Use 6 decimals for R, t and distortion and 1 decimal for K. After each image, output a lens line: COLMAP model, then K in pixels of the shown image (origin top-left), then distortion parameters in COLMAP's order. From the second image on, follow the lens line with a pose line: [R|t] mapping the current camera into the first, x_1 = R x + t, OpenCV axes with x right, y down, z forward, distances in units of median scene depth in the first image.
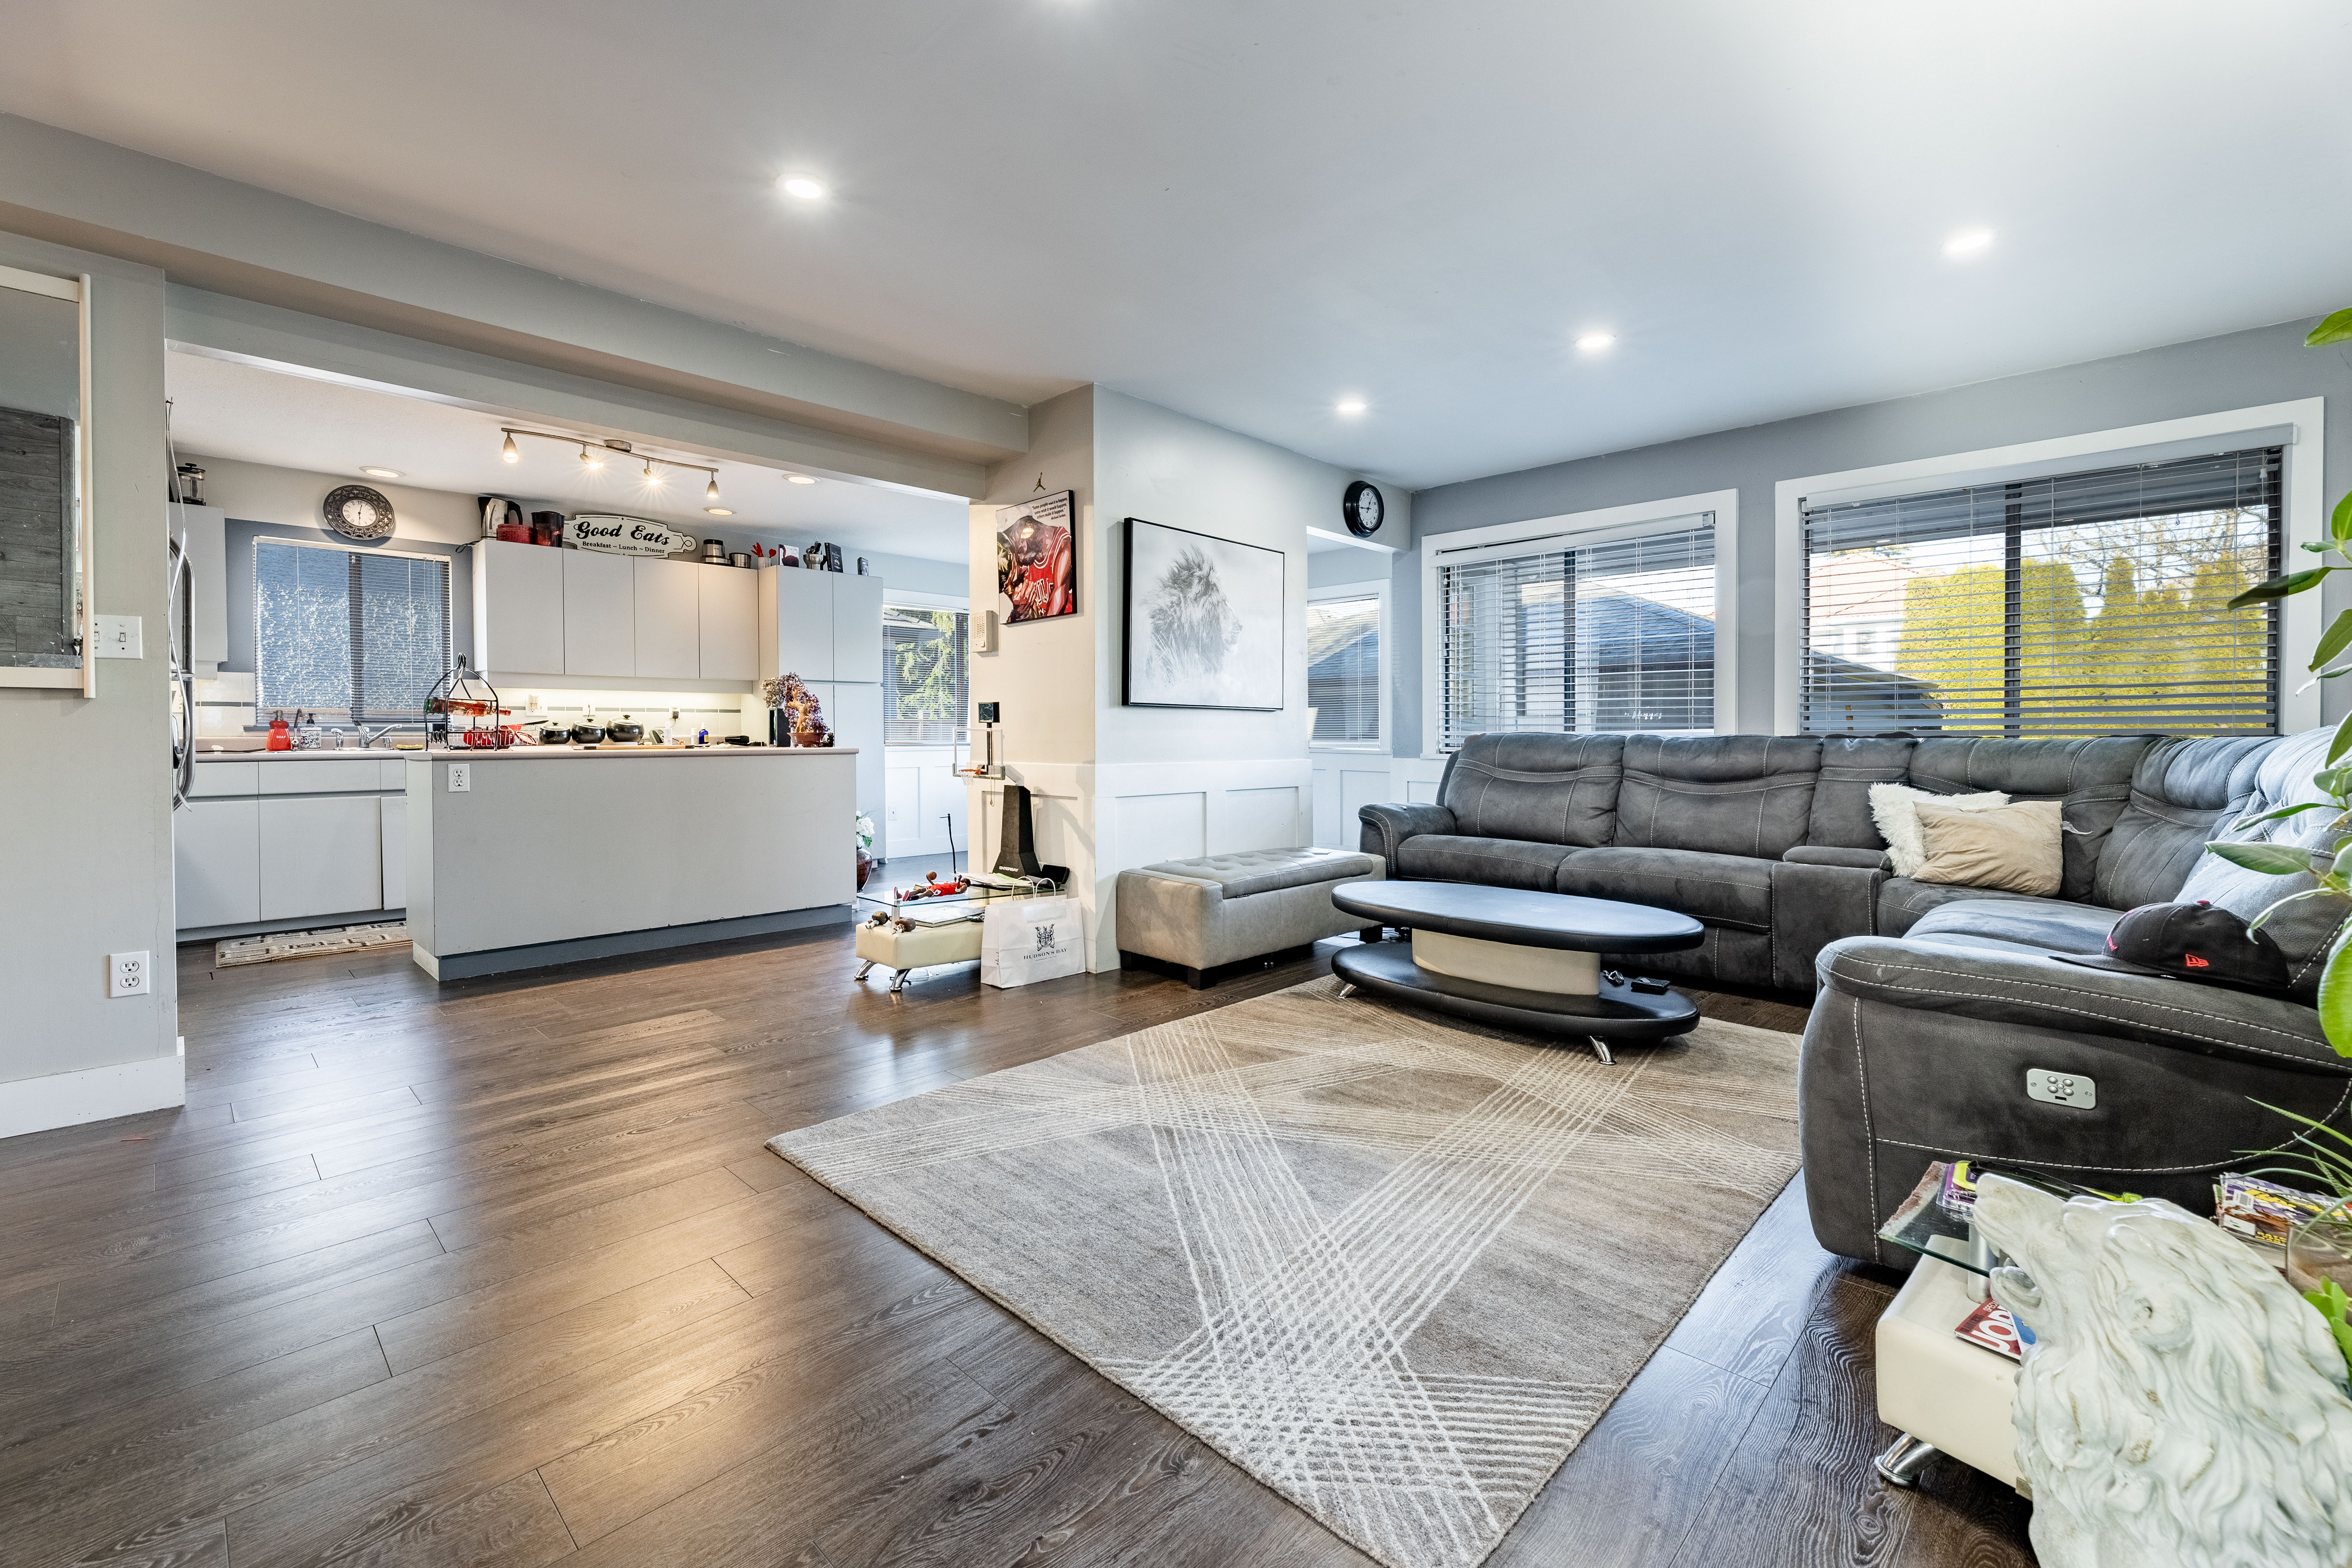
lens RADIAL K [[987.7, 0, 1191.7], [0, 987.7, 742.1], [0, 0, 1]] dist [-0.014268, -0.000028]
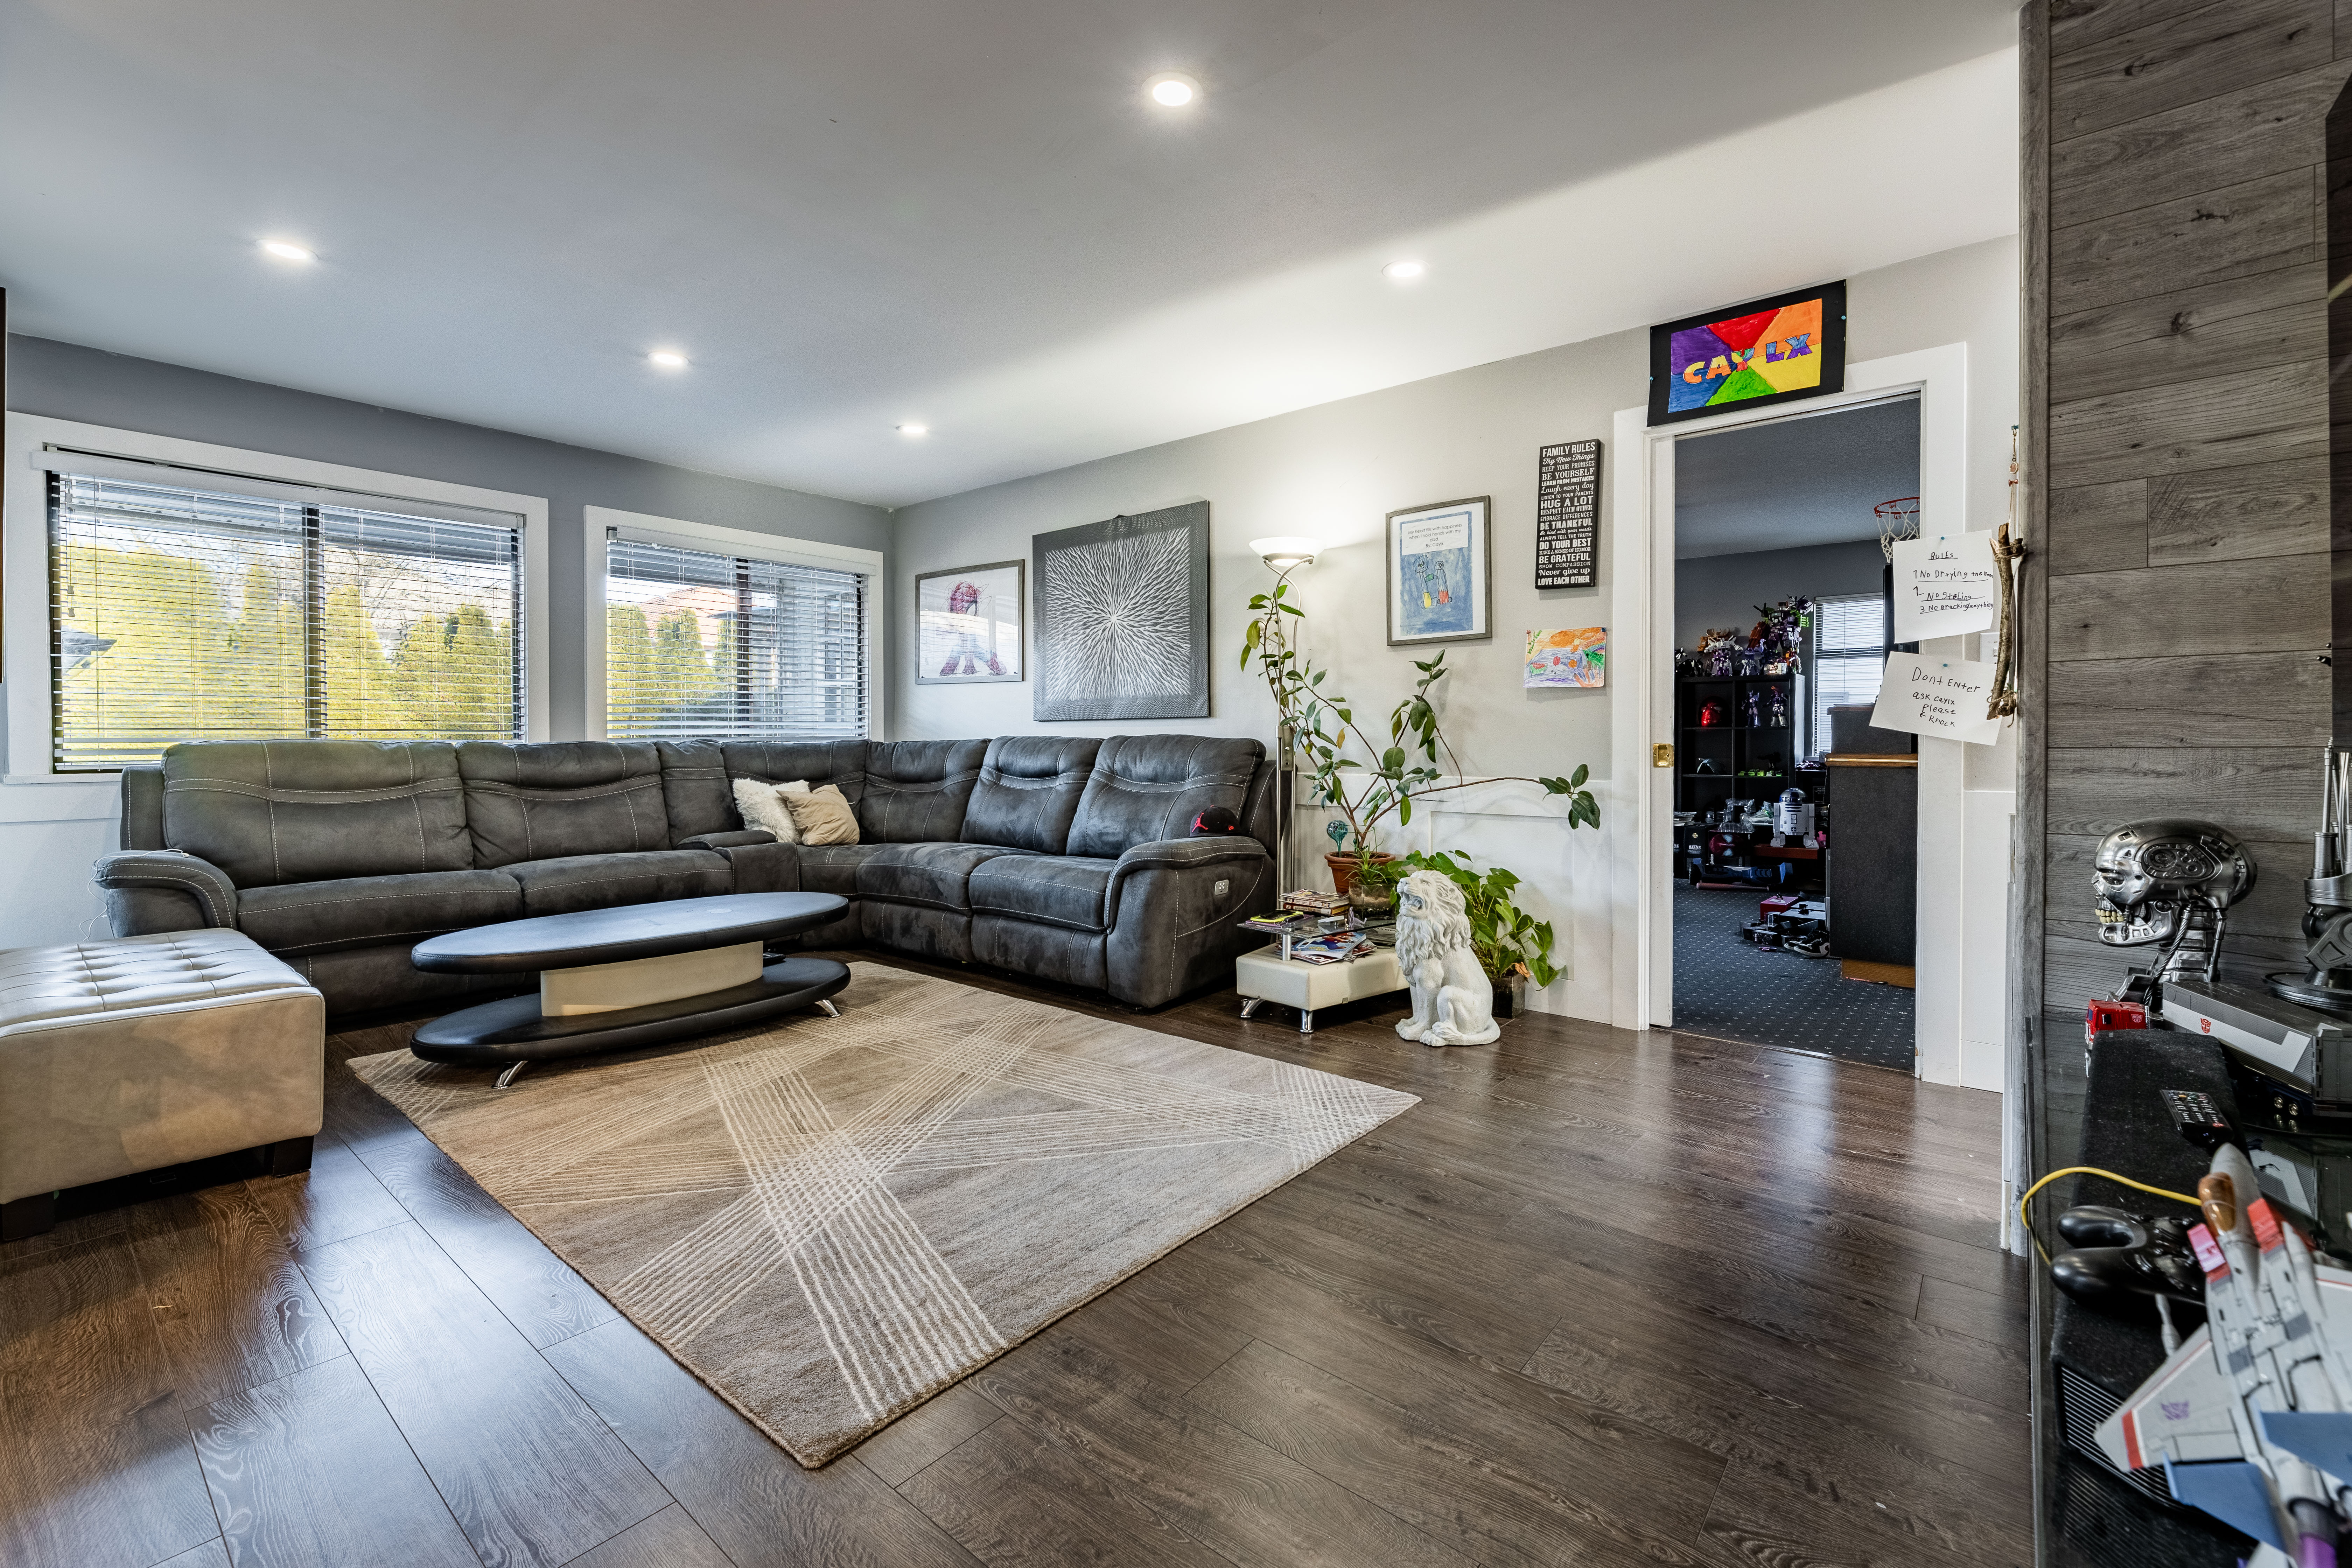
lens RADIAL K [[987.7, 0, 1191.7], [0, 987.7, 742.1], [0, 0, 1]] dist [-0.014268, -0.000028]
pose [[-0.074056, -0.004145, 0.997245, -0.728301], [0.010400, 0.999934, 0.004929, -0.007201], [-0.997200, 0.010737, -0.074008, 0.593141]]
